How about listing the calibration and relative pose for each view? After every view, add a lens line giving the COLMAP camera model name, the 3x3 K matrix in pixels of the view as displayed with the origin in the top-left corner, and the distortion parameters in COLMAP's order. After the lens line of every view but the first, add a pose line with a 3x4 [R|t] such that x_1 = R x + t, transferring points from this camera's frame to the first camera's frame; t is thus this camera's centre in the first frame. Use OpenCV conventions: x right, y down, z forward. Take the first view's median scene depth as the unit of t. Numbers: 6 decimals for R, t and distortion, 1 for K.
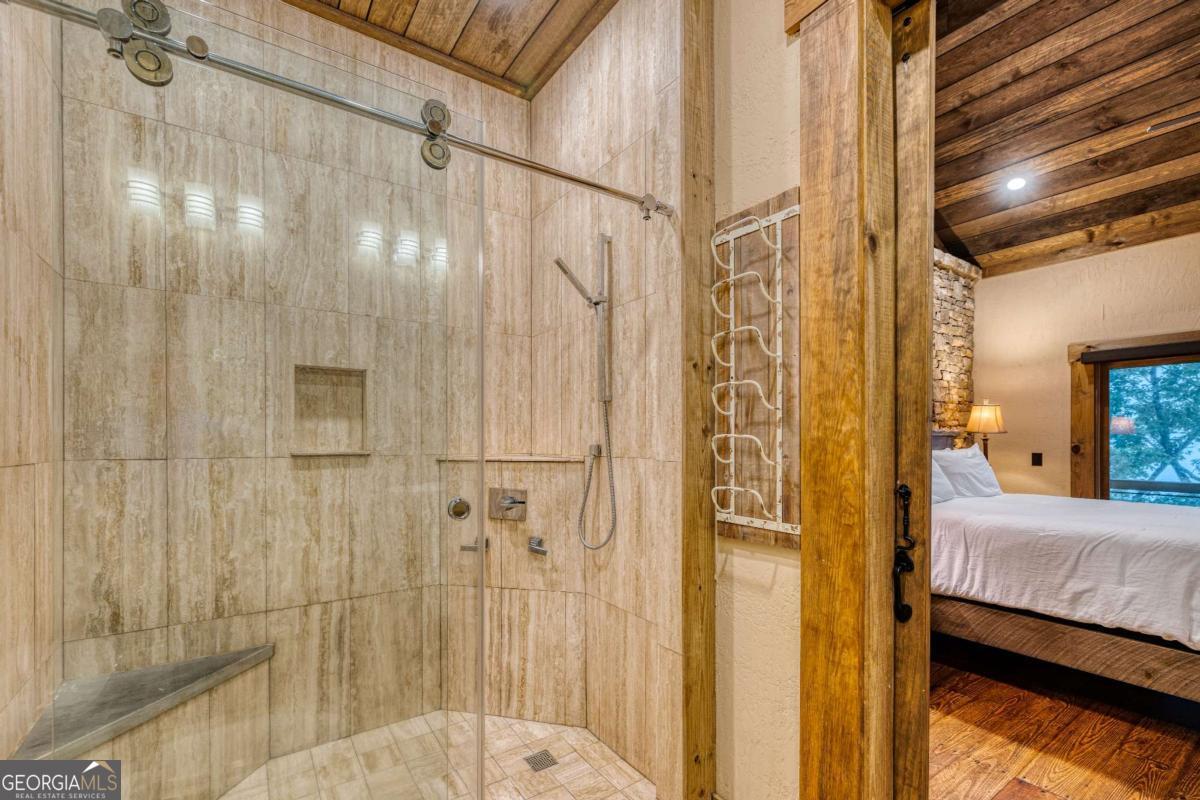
lens RADIAL K [[523.2, 0, 588.6], [0, 523.2, 443.0], [0, 0, 1]] dist [0.001709, 0.000539]
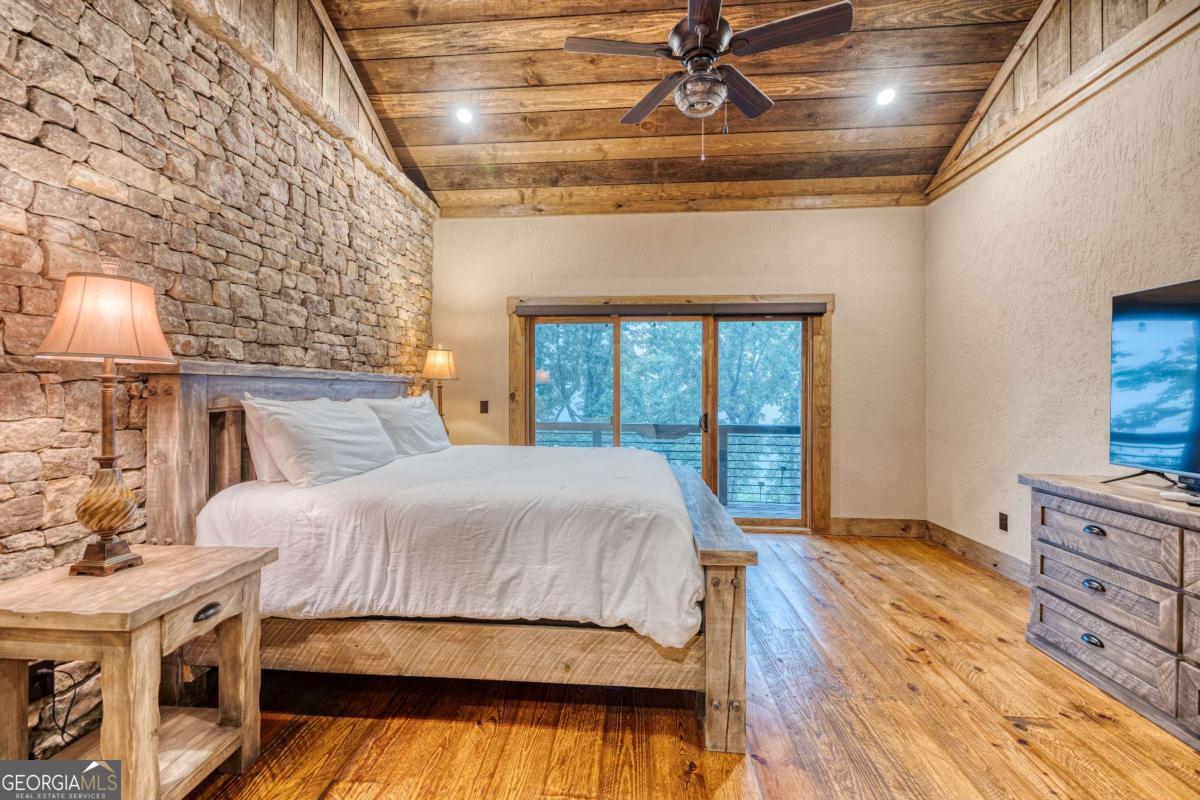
lens RADIAL K [[523.2, 0, 597.1], [0, 523.2, 392.9], [0, 0, 1]] dist [0.001709, 0.000539]
pose [[0.622350, -0.001551, 0.782738, 0.231501], [0.000459, 0.999999, 0.001616, 0.002879], [-0.782739, -0.000647, 0.622349, 0.231247]]
